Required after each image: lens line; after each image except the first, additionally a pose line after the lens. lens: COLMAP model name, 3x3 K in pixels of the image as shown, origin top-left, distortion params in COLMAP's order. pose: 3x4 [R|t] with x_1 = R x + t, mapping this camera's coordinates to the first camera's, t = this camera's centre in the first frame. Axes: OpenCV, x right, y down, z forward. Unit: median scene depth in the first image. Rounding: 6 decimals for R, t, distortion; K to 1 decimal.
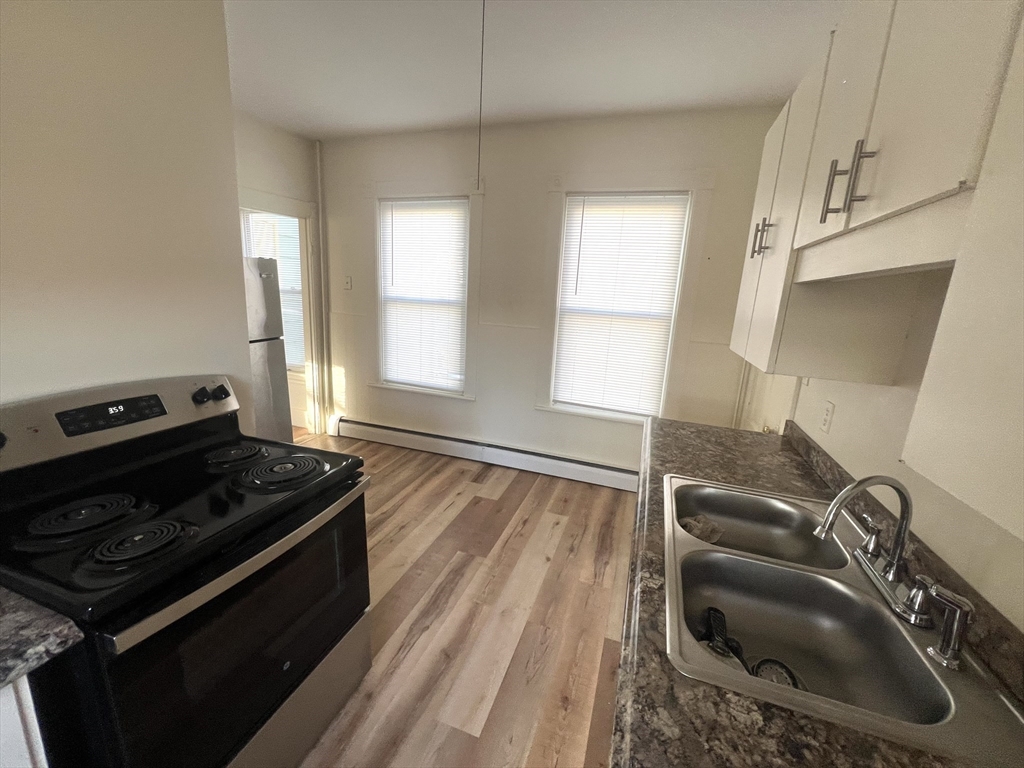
lens RADIAL K [[410.0, 0, 513.1], [0, 410.0, 384.2], [0, 0, 1]] dist [-0.002857, 0.000815]
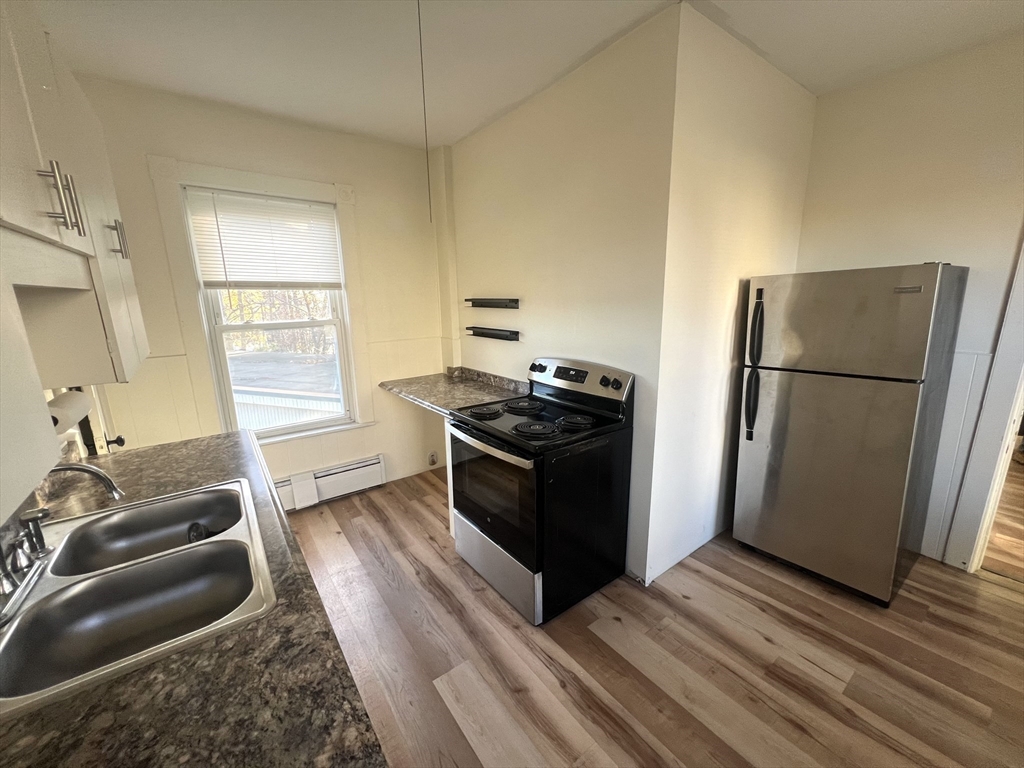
lens RADIAL K [[410.0, 0, 513.8], [0, 410.0, 383.8], [0, 0, 1]] dist [-0.002857, 0.000815]
pose [[-0.559548, 0.138932, -0.817070, 0.466371], [-0.190063, 0.938067, 0.289666, -0.245895], [0.806710, 0.317377, -0.498488, 1.111392]]
